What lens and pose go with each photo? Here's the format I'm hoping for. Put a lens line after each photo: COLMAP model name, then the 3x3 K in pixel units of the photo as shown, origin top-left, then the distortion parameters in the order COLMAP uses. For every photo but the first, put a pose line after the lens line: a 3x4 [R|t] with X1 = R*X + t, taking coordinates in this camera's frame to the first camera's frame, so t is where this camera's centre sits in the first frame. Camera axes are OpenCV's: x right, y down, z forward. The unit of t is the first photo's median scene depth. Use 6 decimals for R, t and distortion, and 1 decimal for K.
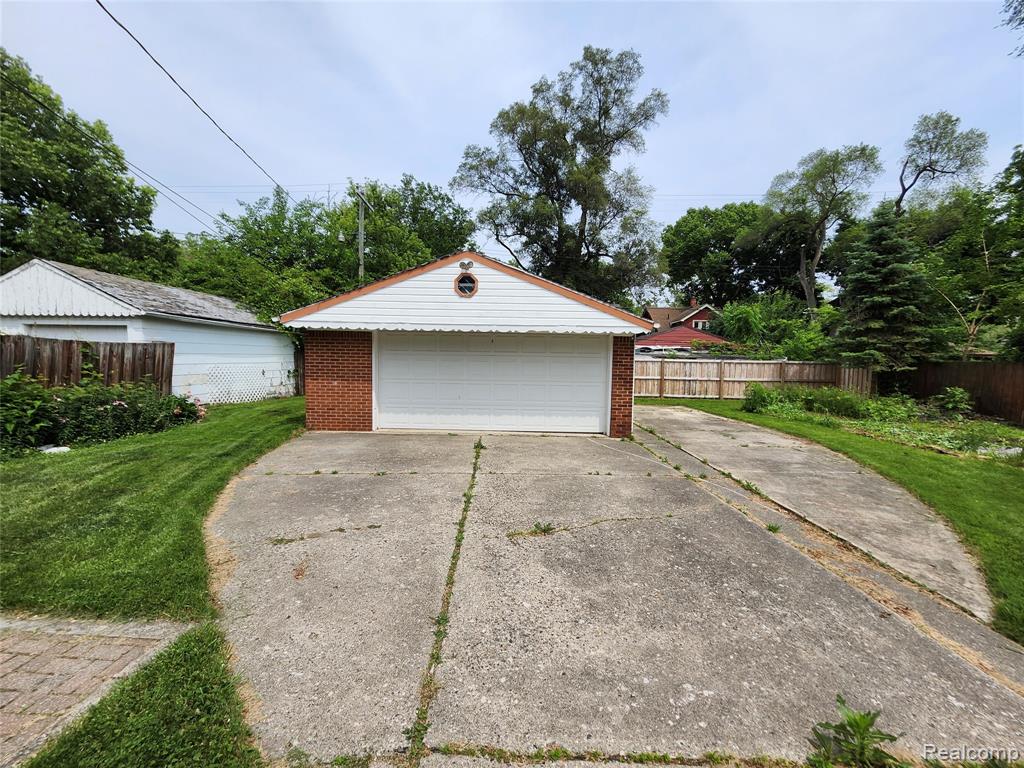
lens RADIAL K [[405.6, 0, 512.0], [0, 405.6, 384.0], [0, 0, 1]] dist [0.001688, 0.000071]
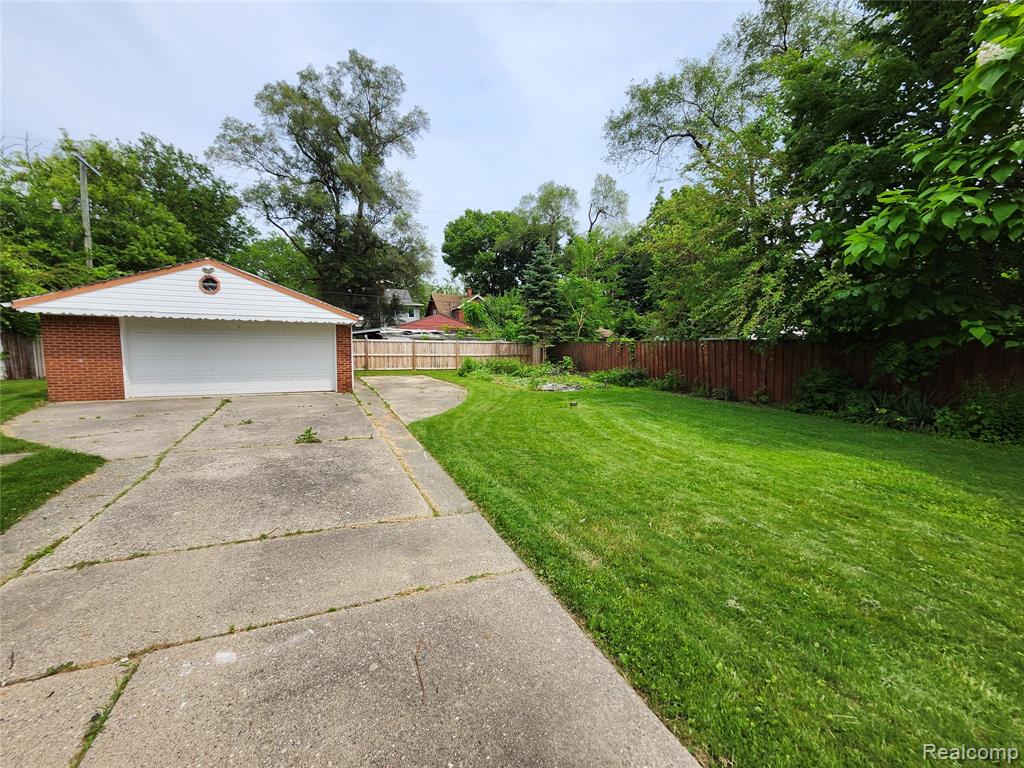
lens RADIAL K [[403.3, 0, 512.0], [0, 403.3, 384.0], [0, 0, 1]] dist [-0.000178, -0.000375]
pose [[0.897211, -0.048094, 0.438976, 0.048547], [0.027952, 0.998243, 0.052237, 0.011281], [-0.440717, -0.034597, 0.896979, -0.171787]]
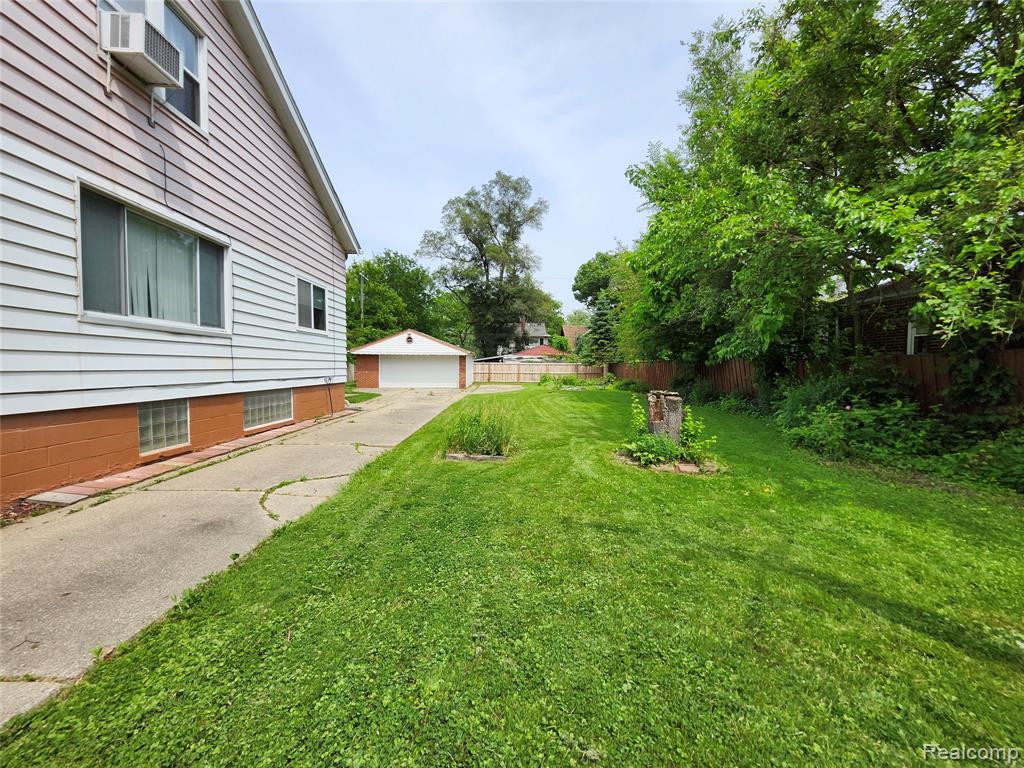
lens RADIAL K [[403.3, 0, 512.0], [0, 403.3, 384.0], [0, 0, 1]] dist [-0.000178, -0.000375]
pose [[0.998531, -0.013250, 0.052538, 0.136470], [0.014007, 0.999803, -0.014064, 0.040766], [-0.052342, 0.014779, 0.998520, -0.576610]]
